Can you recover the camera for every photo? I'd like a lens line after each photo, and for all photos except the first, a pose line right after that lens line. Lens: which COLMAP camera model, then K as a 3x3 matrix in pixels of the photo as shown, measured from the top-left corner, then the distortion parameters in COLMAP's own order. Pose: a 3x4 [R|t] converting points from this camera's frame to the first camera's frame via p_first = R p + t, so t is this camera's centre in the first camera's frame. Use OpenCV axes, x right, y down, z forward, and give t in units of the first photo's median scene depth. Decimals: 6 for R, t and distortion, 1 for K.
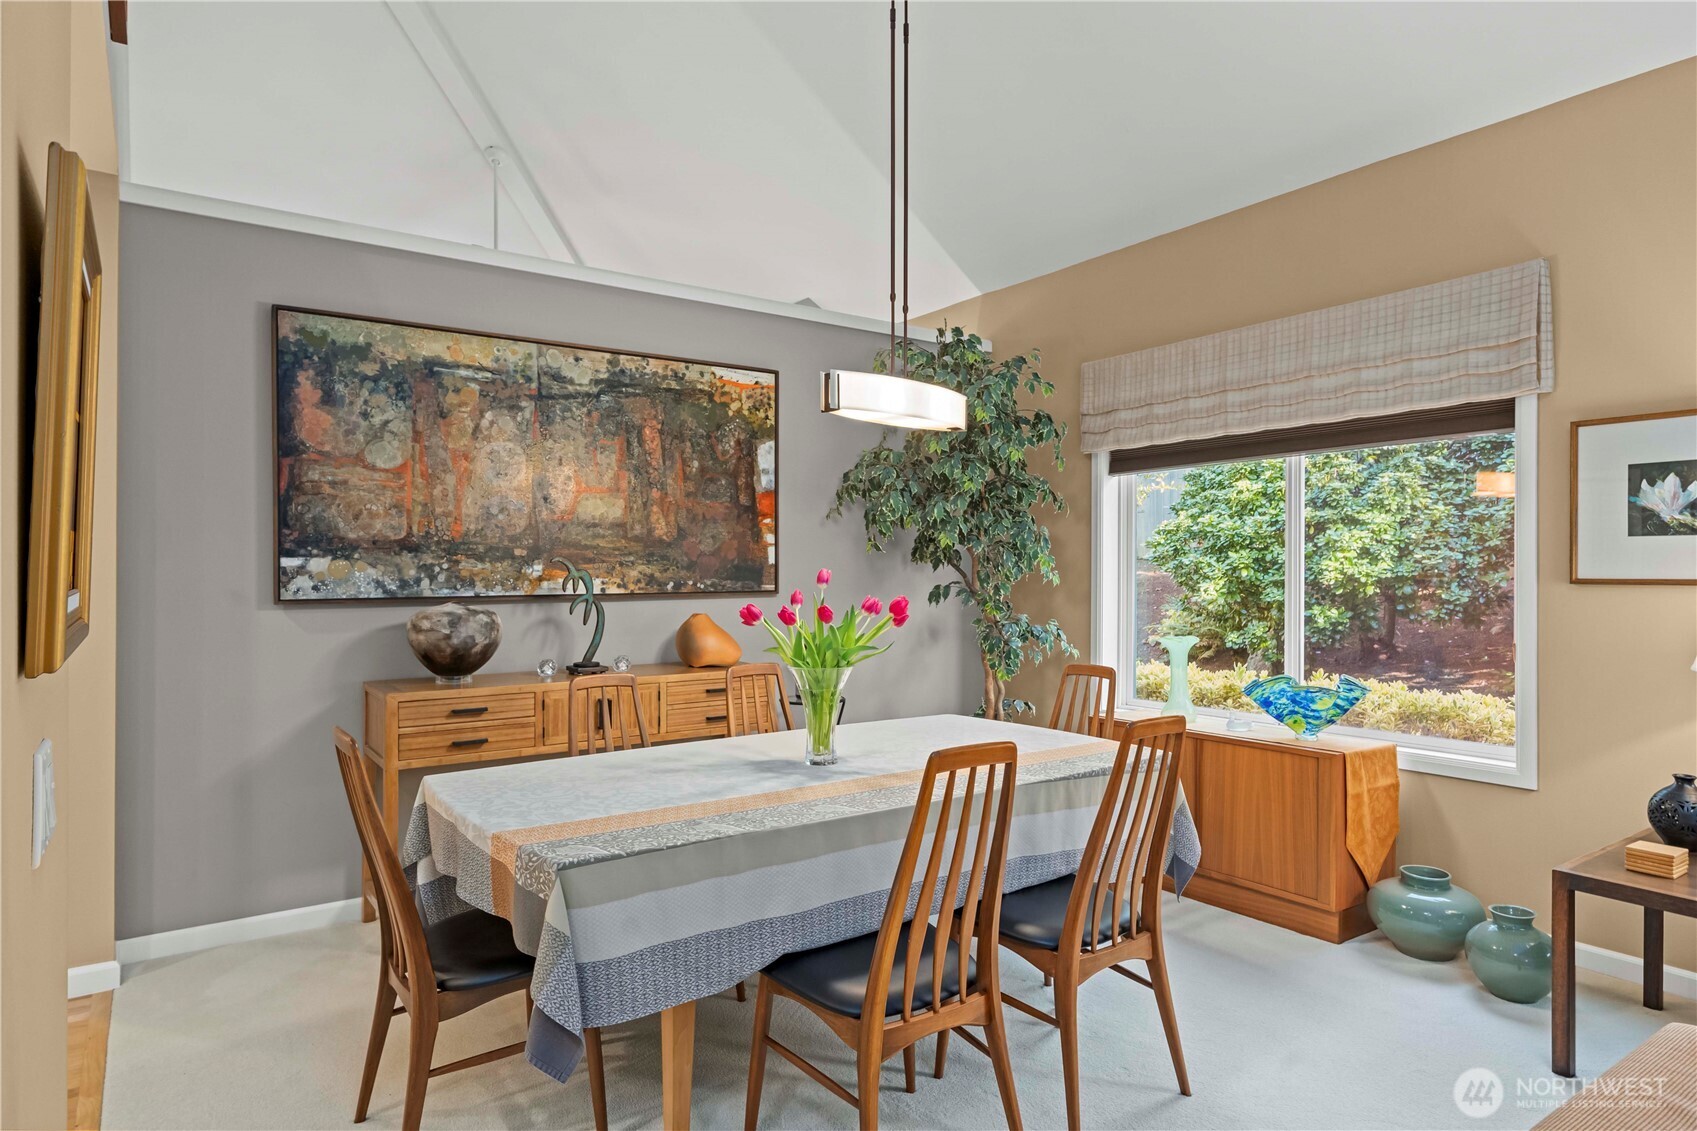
lens RADIAL K [[986.0, 0, 846.6], [0, 986.0, 569.0], [0, 0, 1]] dist [0.007051, -0.001312]
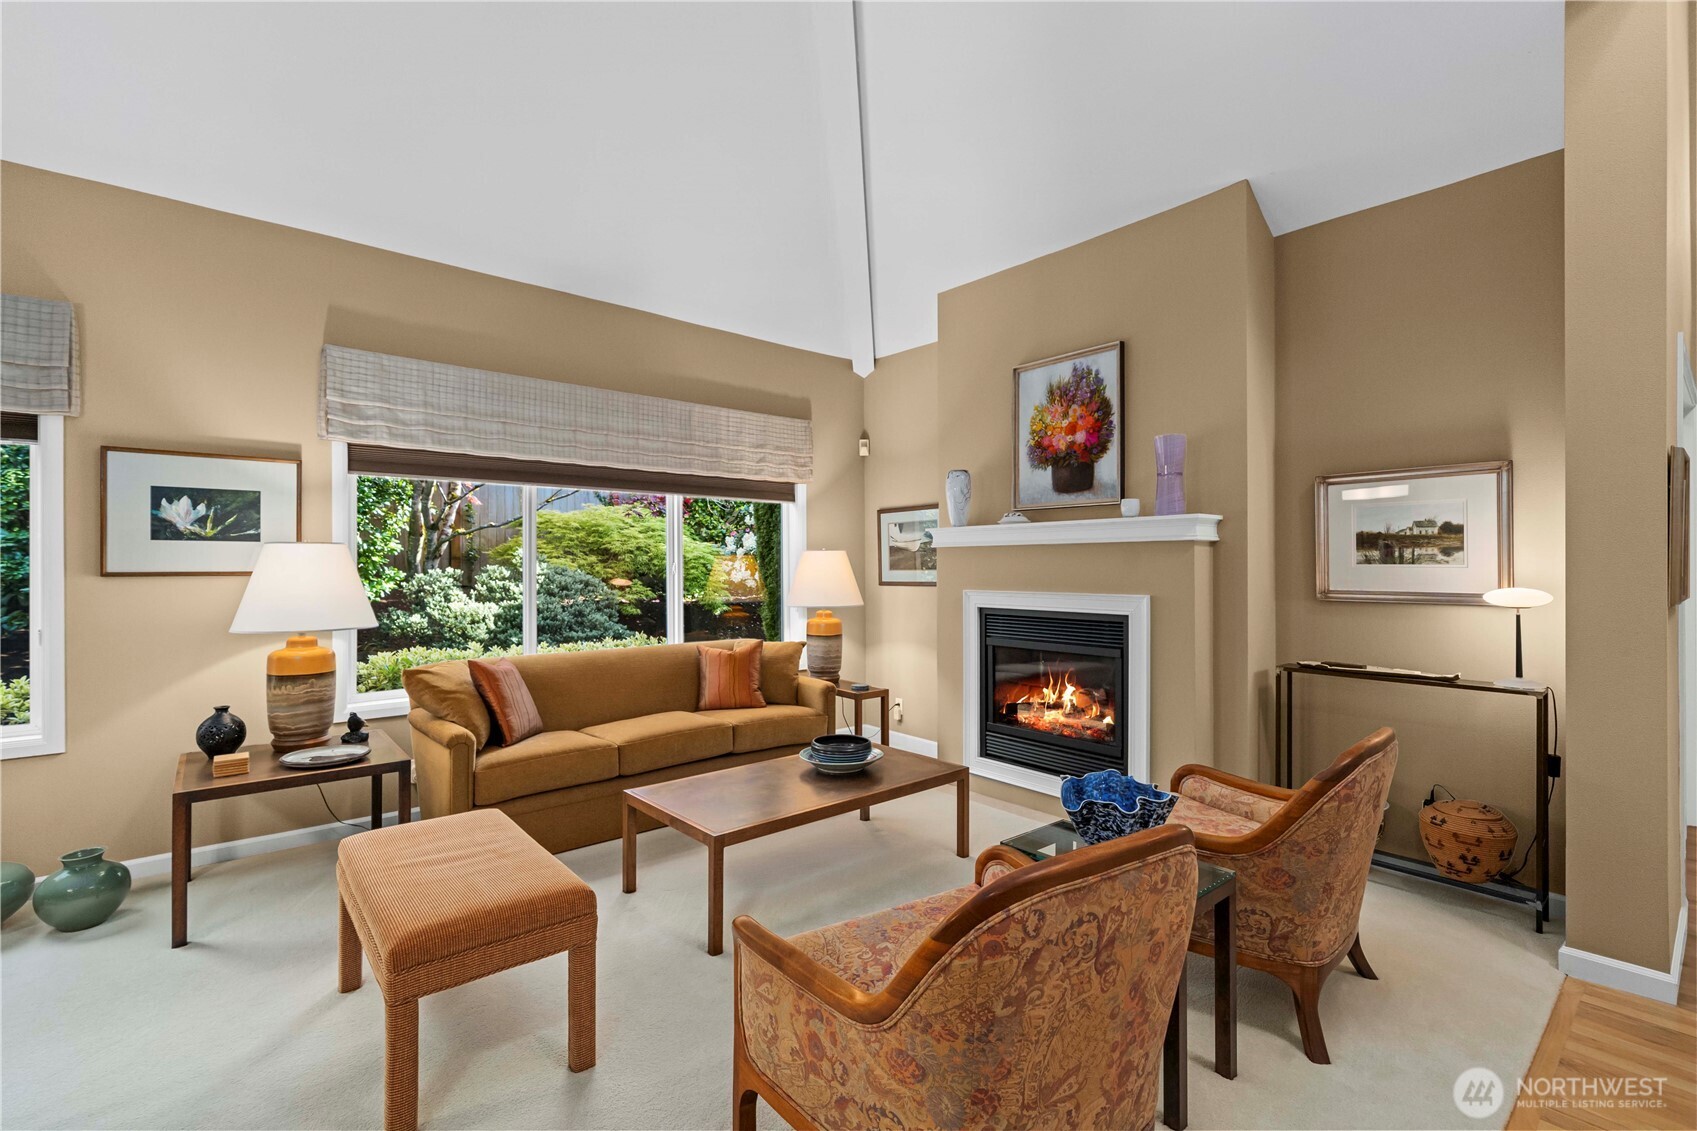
lens RADIAL K [[741.8, 0, 841.8], [0, 741.8, 567.5], [0, 0, 1]] dist [-0.003464, -0.000801]
pose [[-0.082812, -0.002939, 0.996561, -0.225954], [0.000439, 0.999995, 0.002986, 0.000931], [-0.996565, 0.000685, -0.082810, 0.134026]]
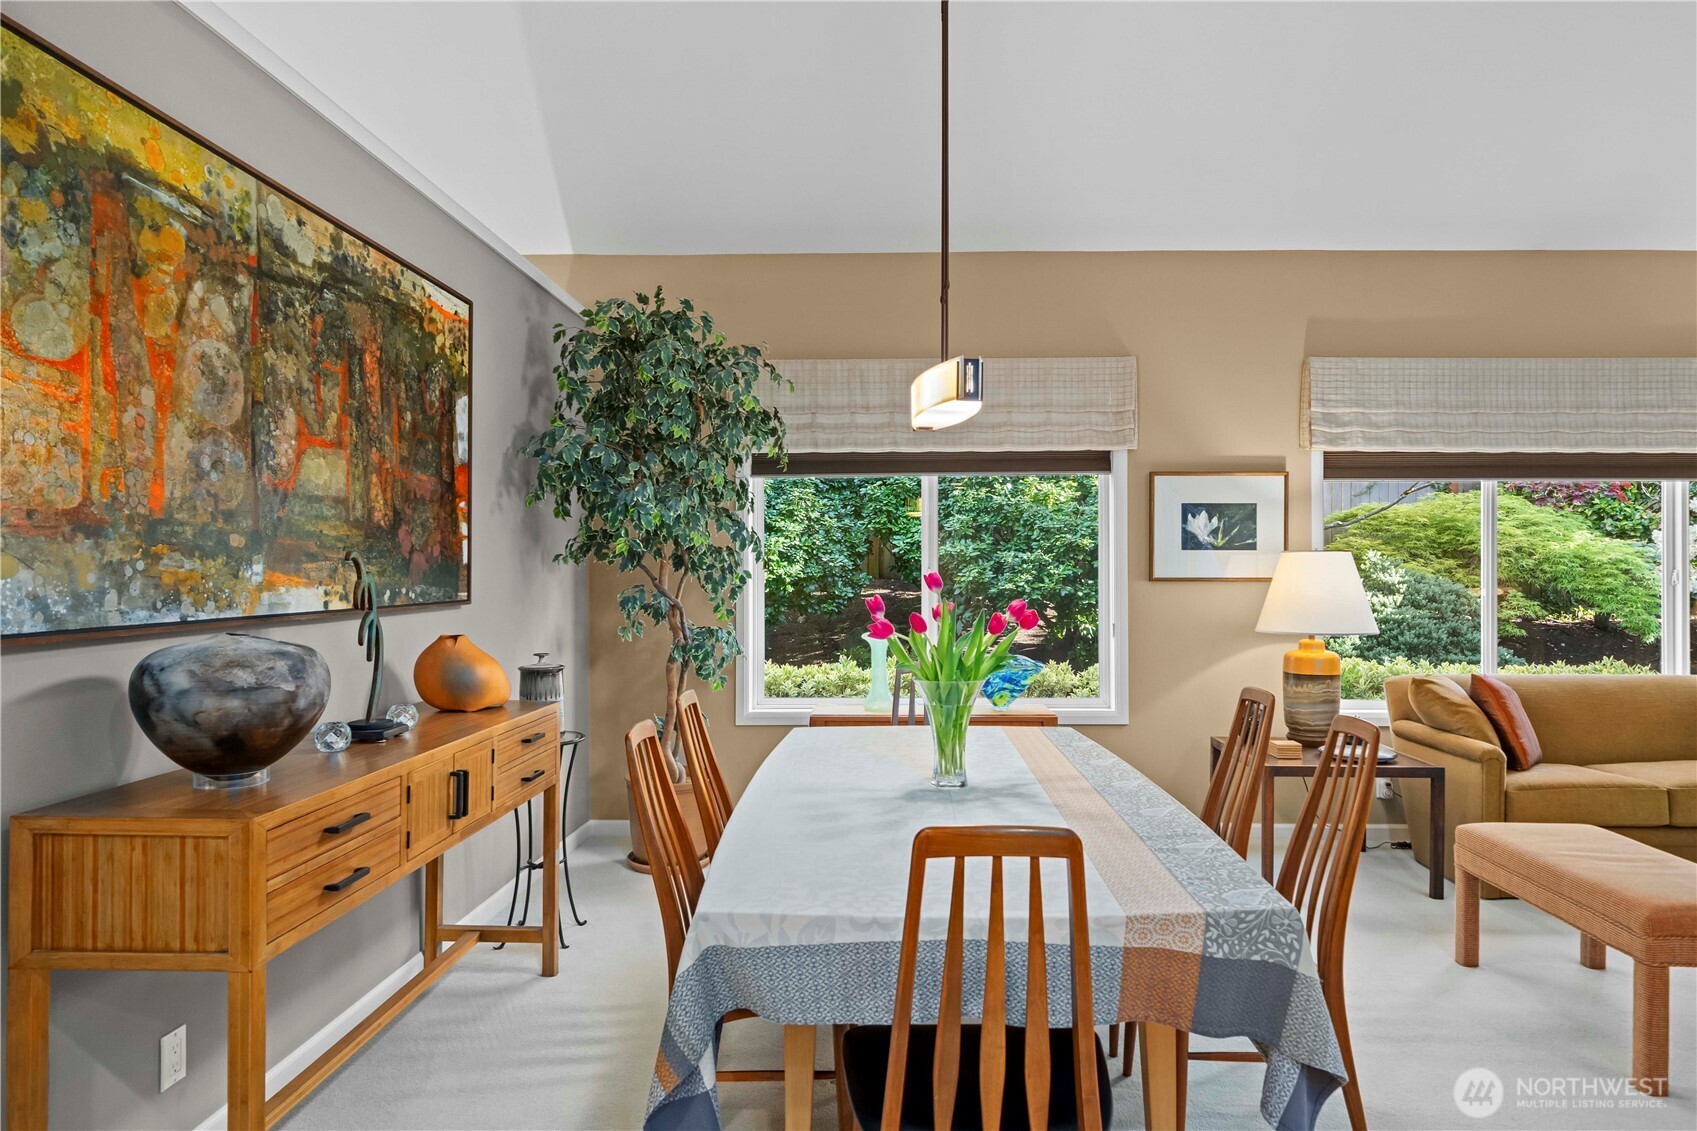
lens RADIAL K [[986.0, 0, 899.7], [0, 986.0, 576.2], [0, 0, 1]] dist [0.007051, -0.001312]
pose [[0.589955, -0.004341, 0.807424, -0.585479], [-0.001719, 0.999977, 0.006632, -0.001387], [-0.807434, -0.005301, 0.589934, 0.373375]]
